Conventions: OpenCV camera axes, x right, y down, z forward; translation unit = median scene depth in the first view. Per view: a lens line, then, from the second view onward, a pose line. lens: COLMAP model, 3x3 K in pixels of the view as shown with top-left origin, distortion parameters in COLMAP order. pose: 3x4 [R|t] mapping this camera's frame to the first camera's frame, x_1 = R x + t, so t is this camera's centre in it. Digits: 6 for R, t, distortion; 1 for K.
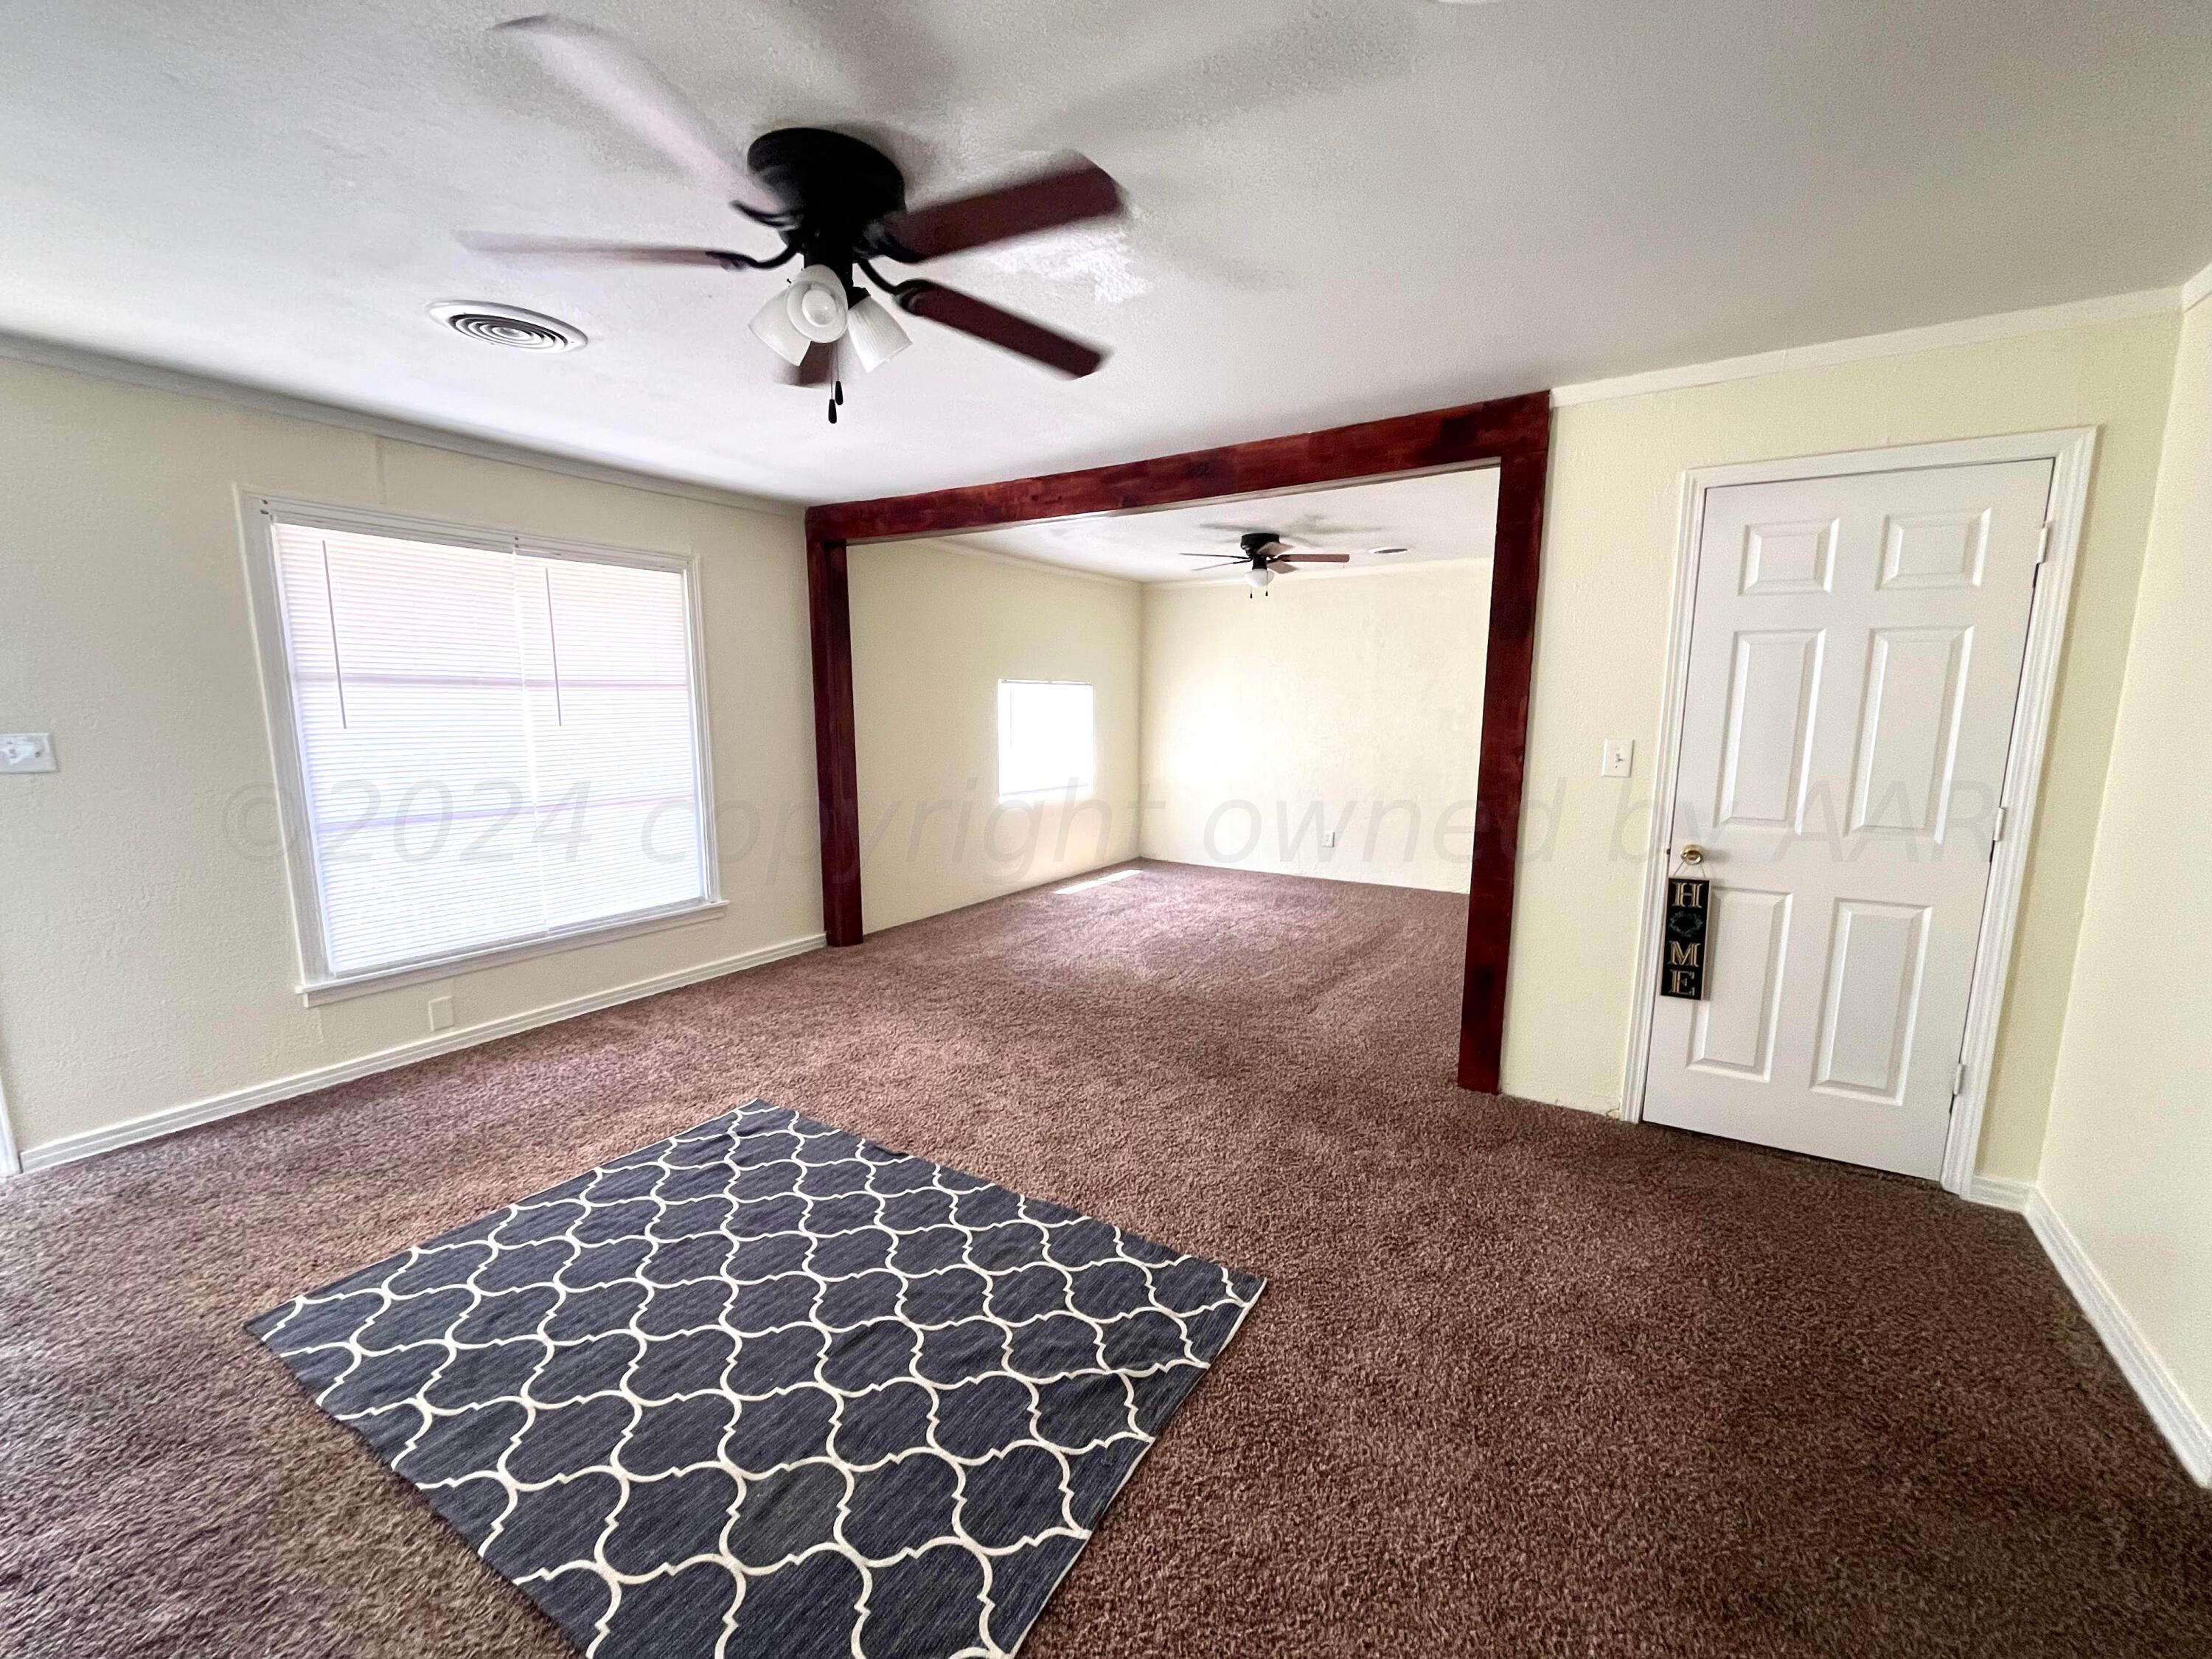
lens RADIAL K [[884.3, 0, 1117.8], [0, 884.3, 829.7], [0, 0, 1]] dist [-0.003203, -0.000184]
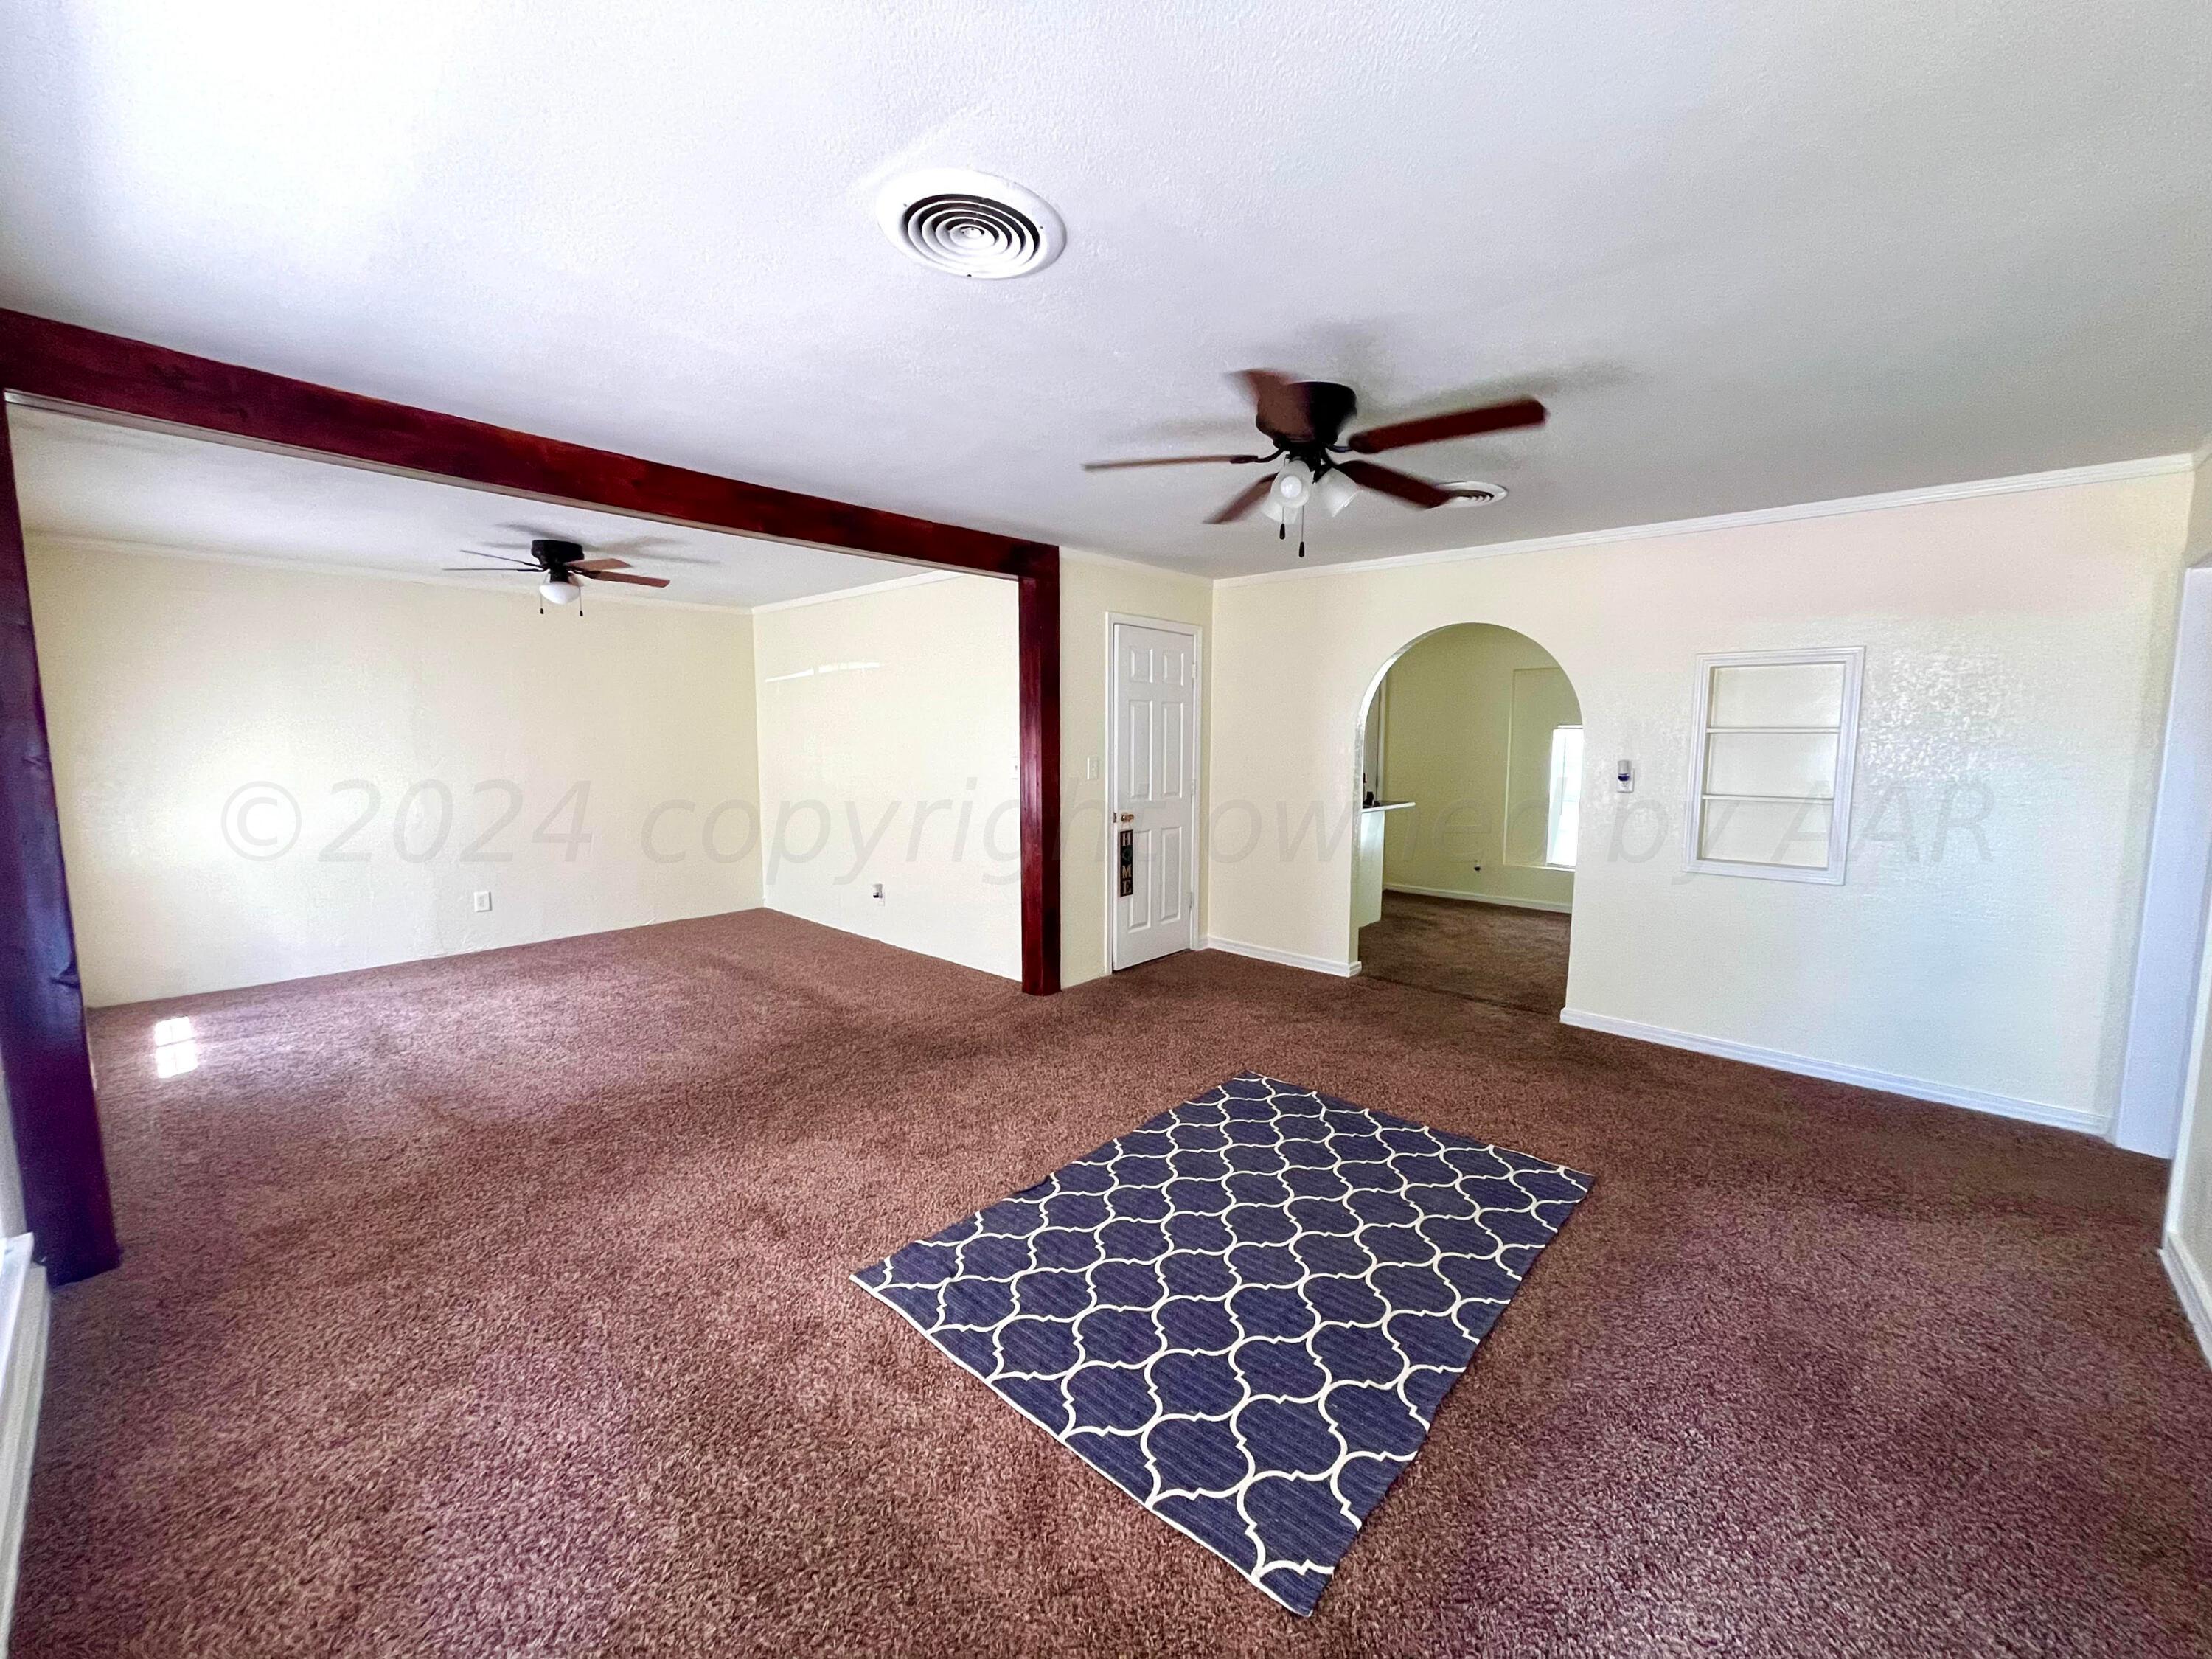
lens RADIAL K [[884.3, 0, 1117.8], [0, 884.3, 829.7], [0, 0, 1]] dist [-0.003203, -0.000184]
pose [[0.172350, -0.108834, 0.979005, -1.153880], [0.143201, 0.986087, 0.084412, -0.103347], [-0.974571, 0.125646, 0.185538, 0.656576]]
